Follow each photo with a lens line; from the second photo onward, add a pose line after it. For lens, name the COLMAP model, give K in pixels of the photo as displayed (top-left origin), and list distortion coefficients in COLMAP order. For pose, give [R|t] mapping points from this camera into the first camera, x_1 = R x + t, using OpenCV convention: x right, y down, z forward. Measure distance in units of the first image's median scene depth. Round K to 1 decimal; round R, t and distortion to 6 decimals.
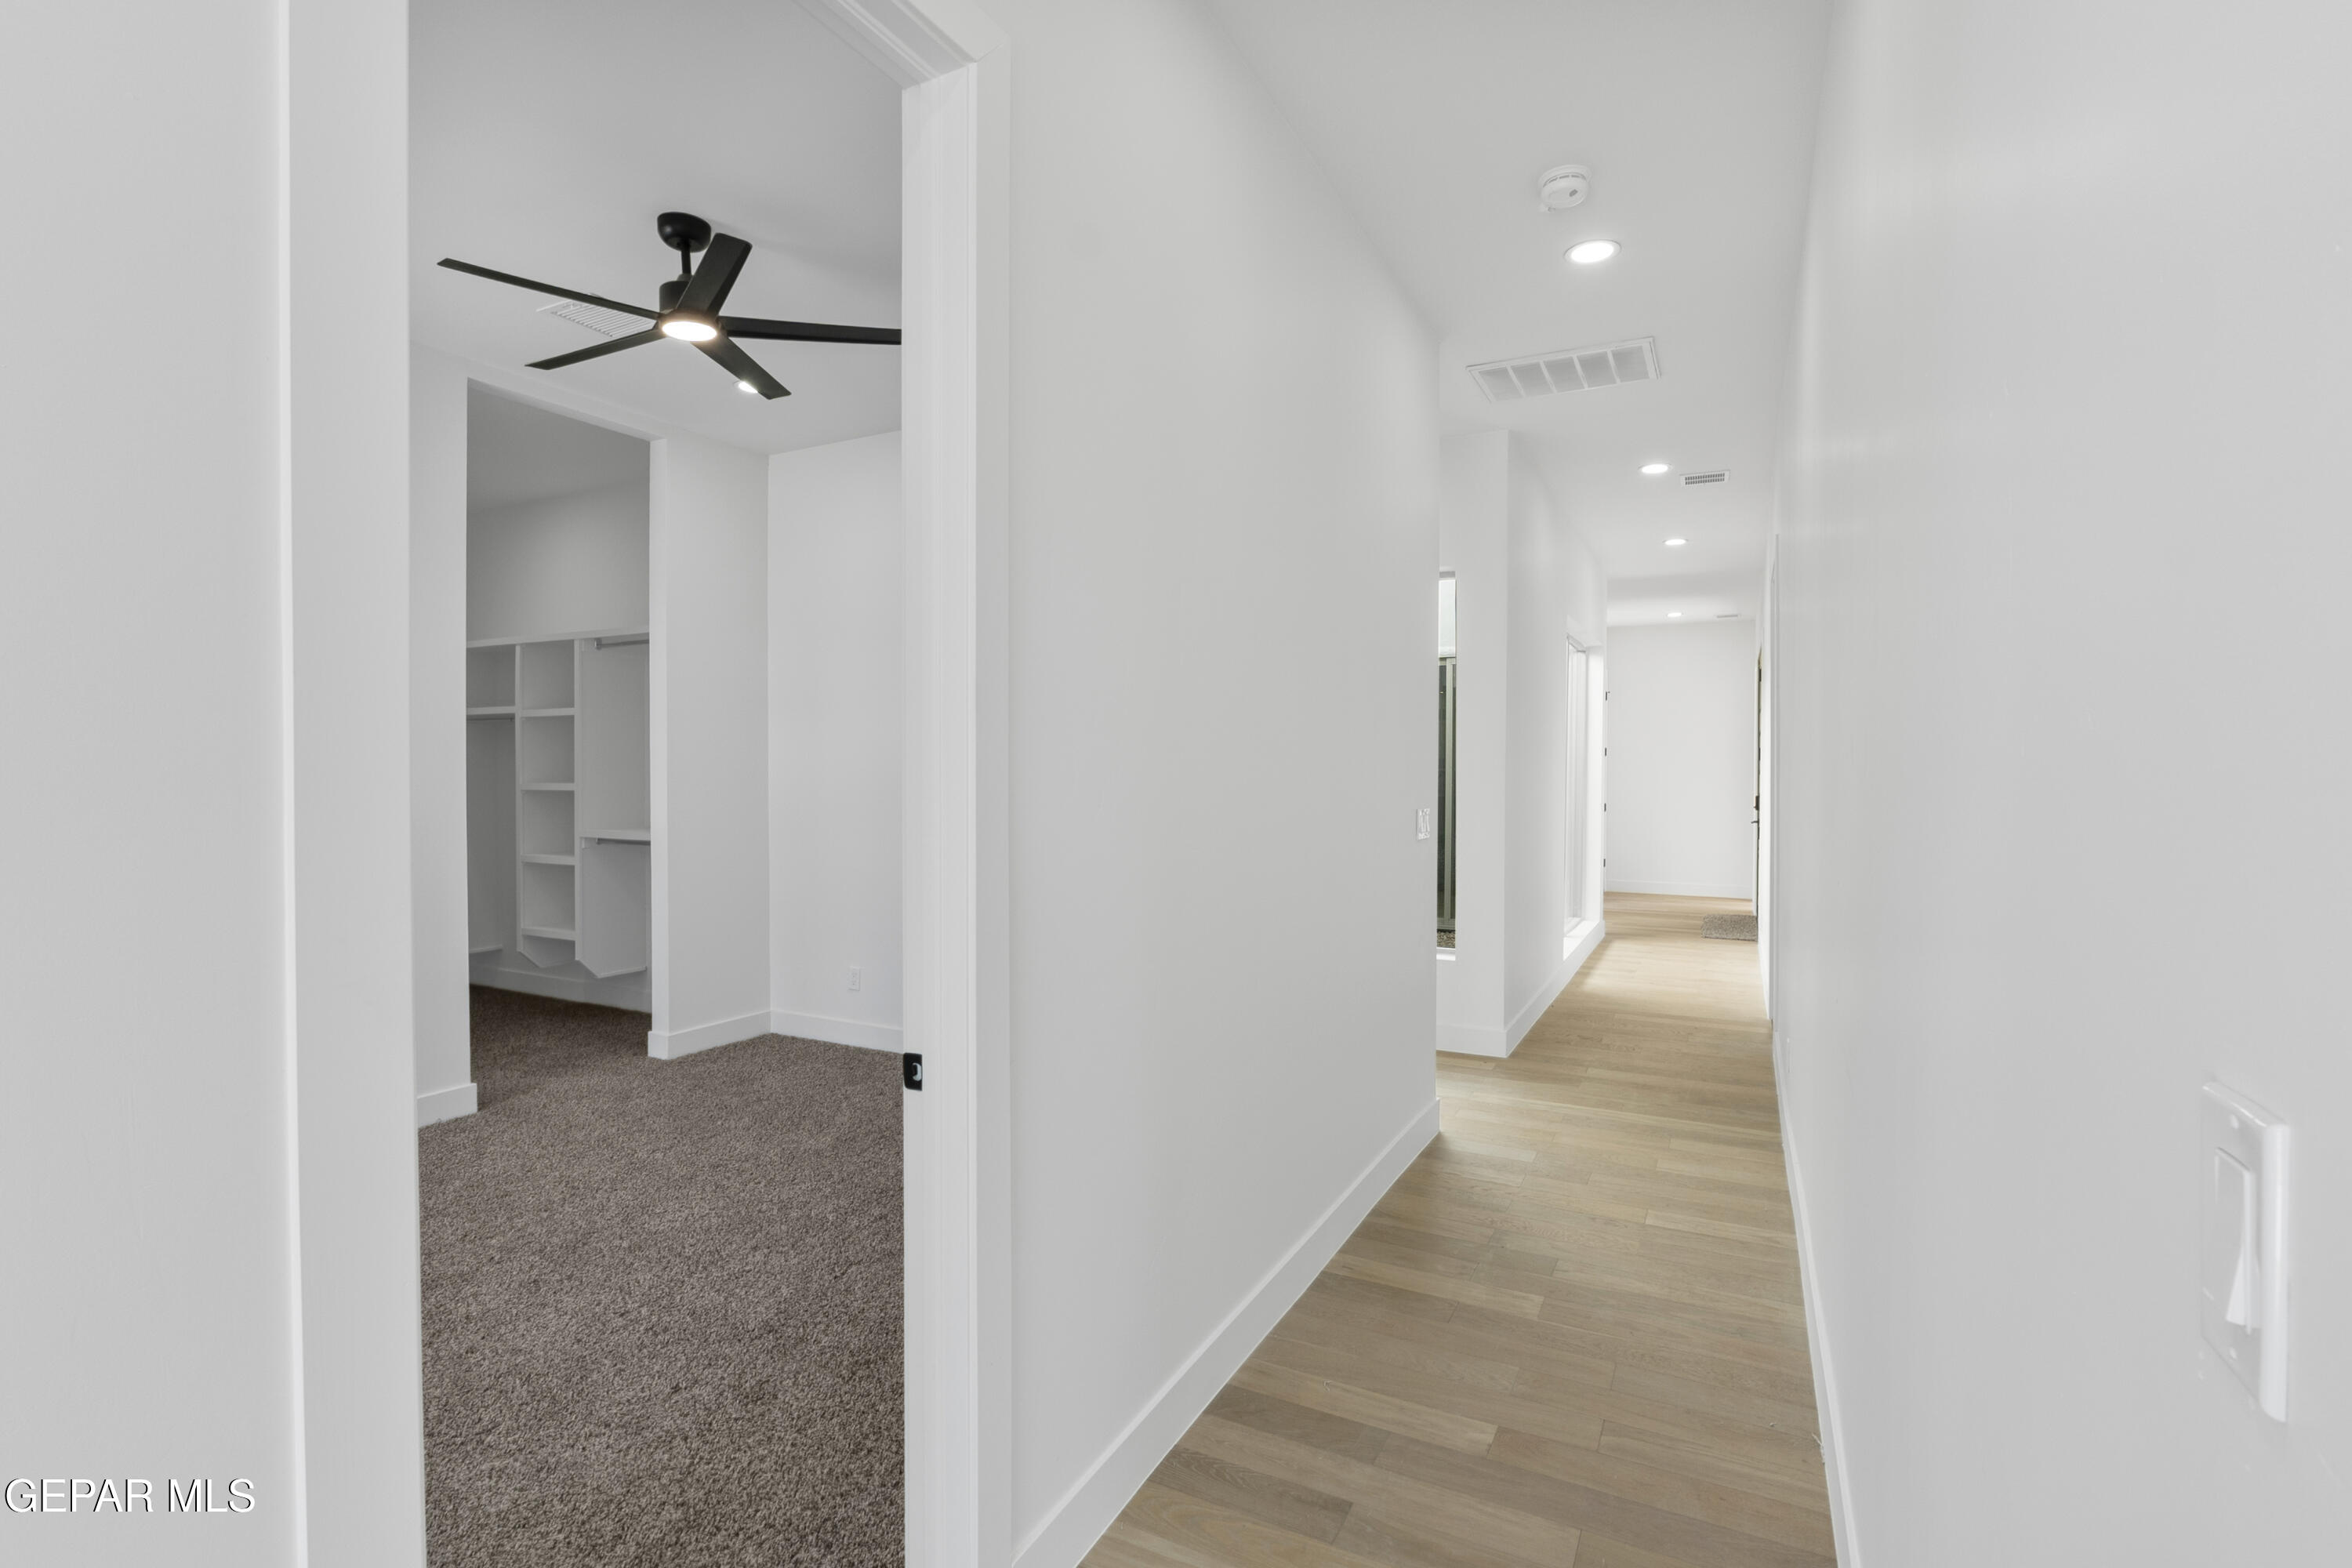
lens RADIAL K [[1087.1, 0, 1177.6], [0, 1087.1, 782.0], [0, 0, 1]] dist [-0.016004, 0.003040]
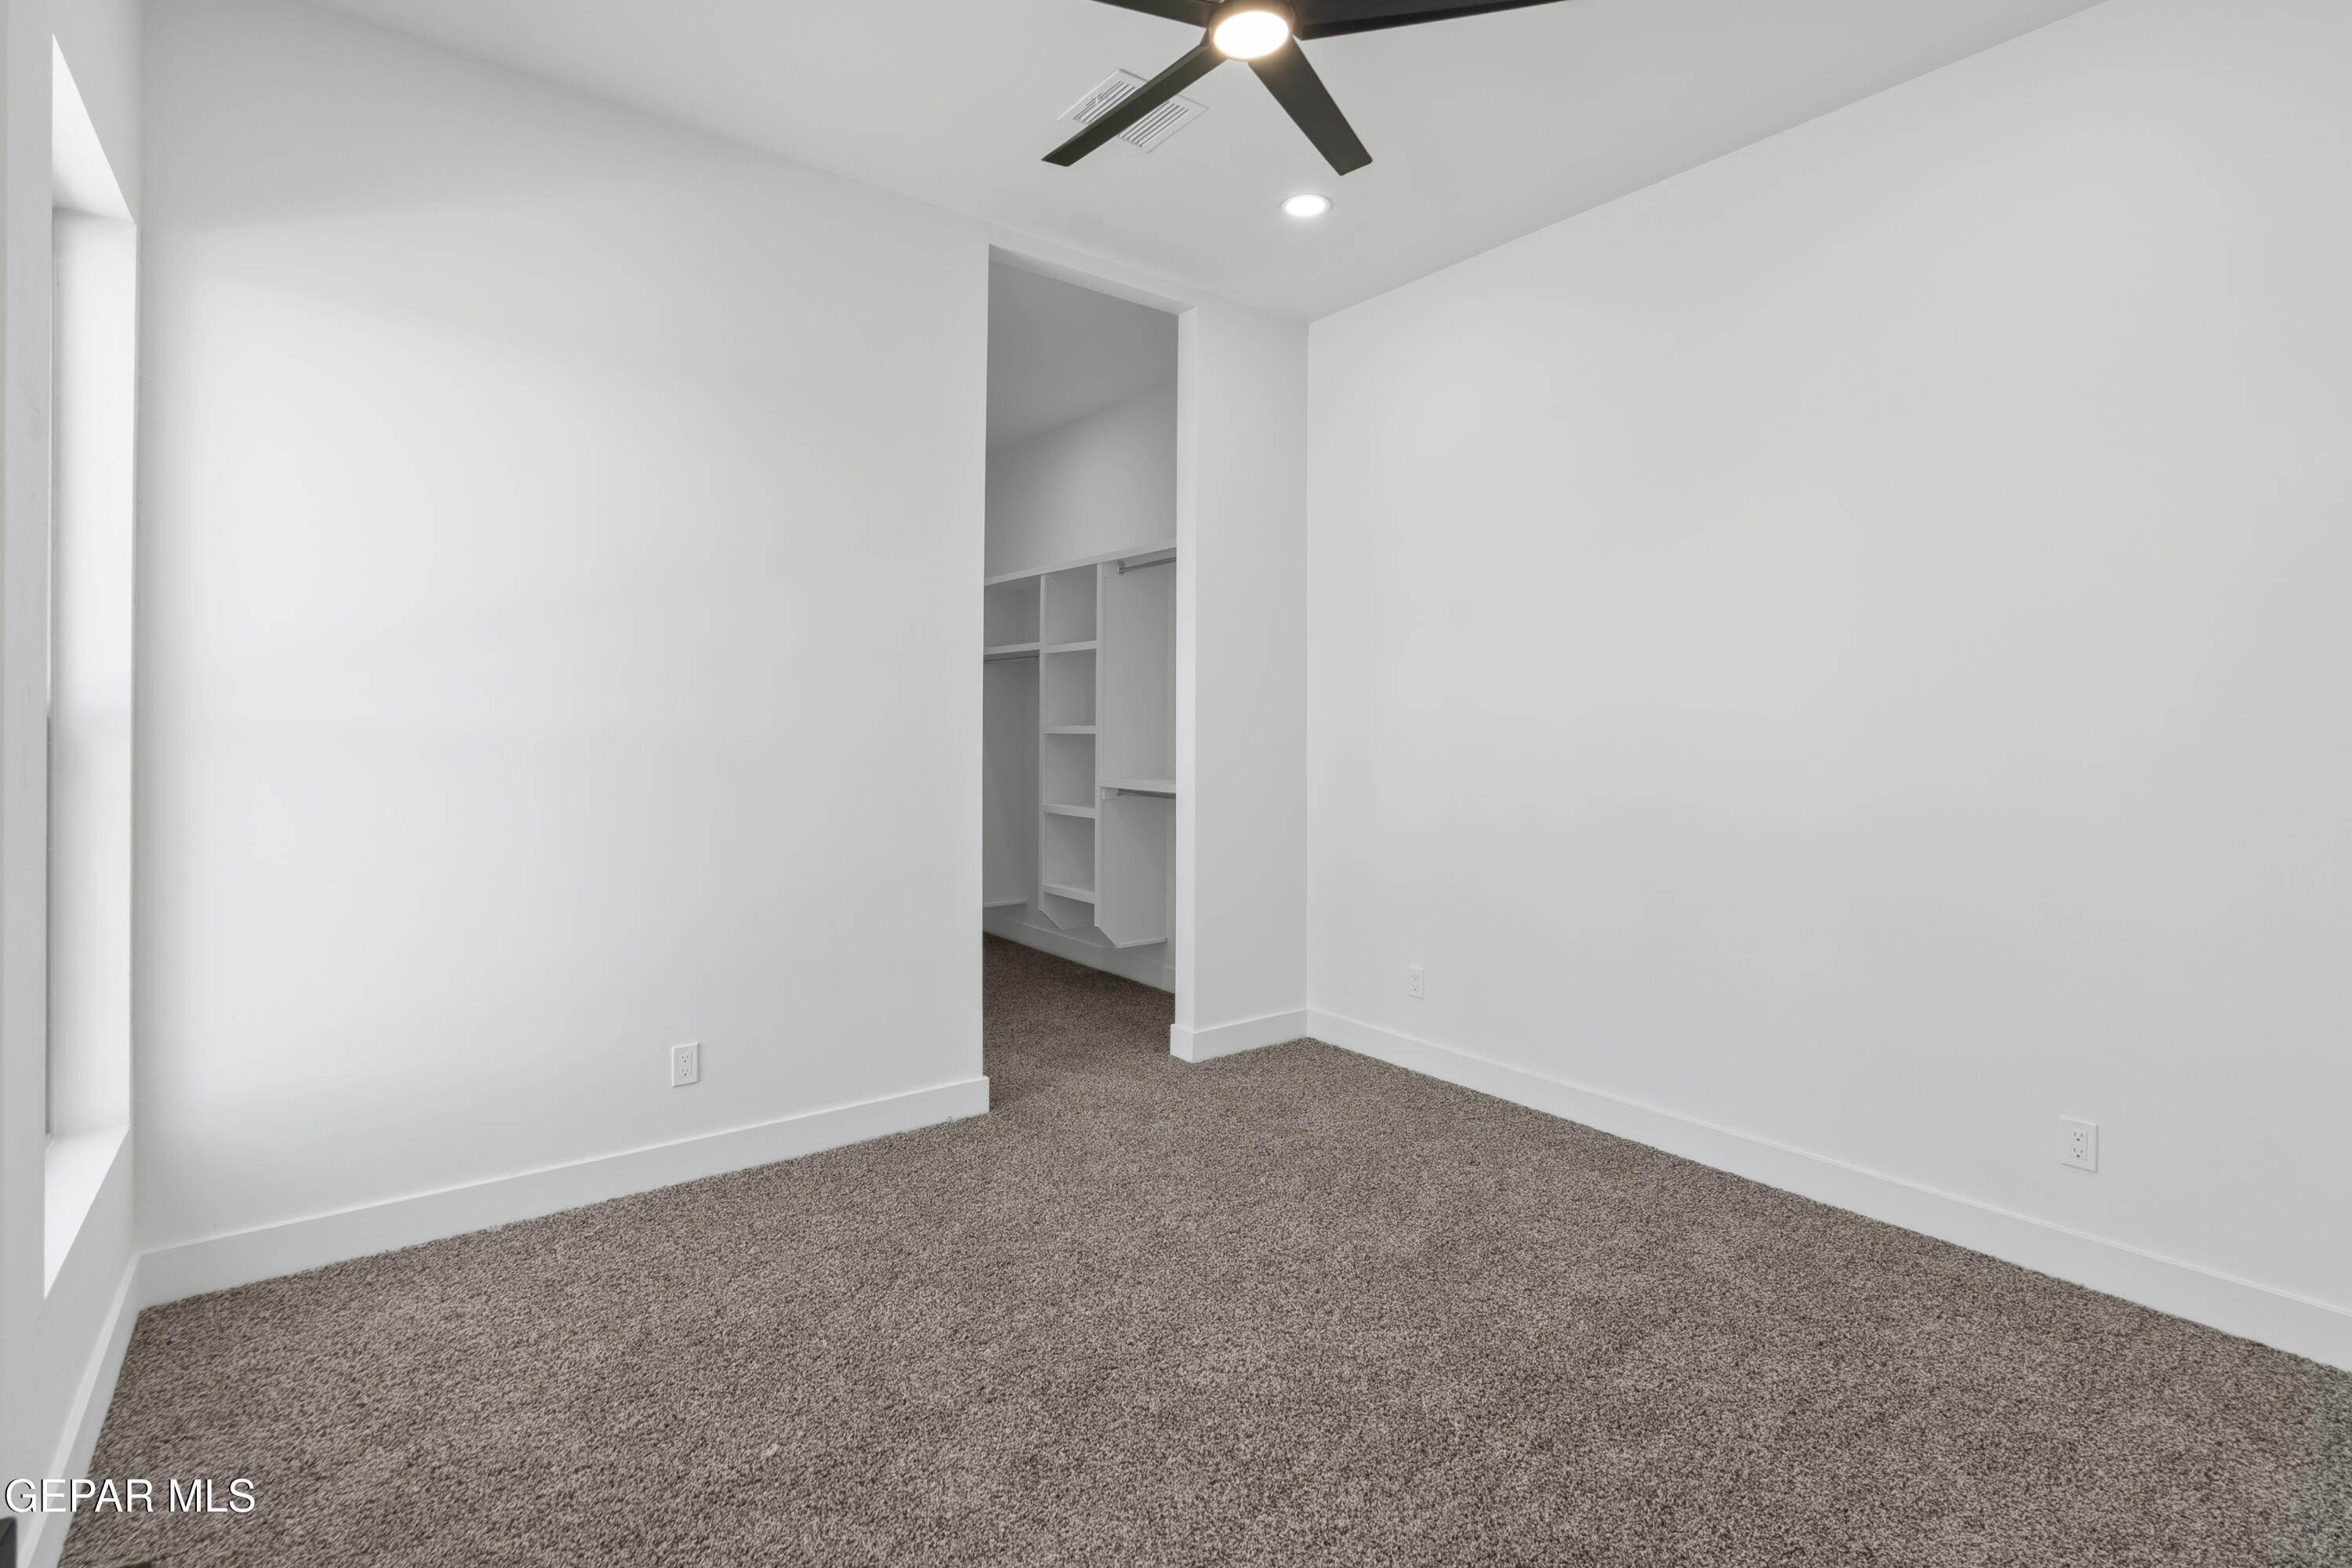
lens RADIAL K [[1087.1, 0, 1179.1], [0, 1087.1, 731.3], [0, 0, 1]] dist [-0.016004, 0.003040]
pose [[0.907801, 0.006463, -0.419352, -0.141528], [-0.009147, 0.999949, -0.004391, 0.010313], [0.419302, 0.007823, 0.907813, 0.255786]]
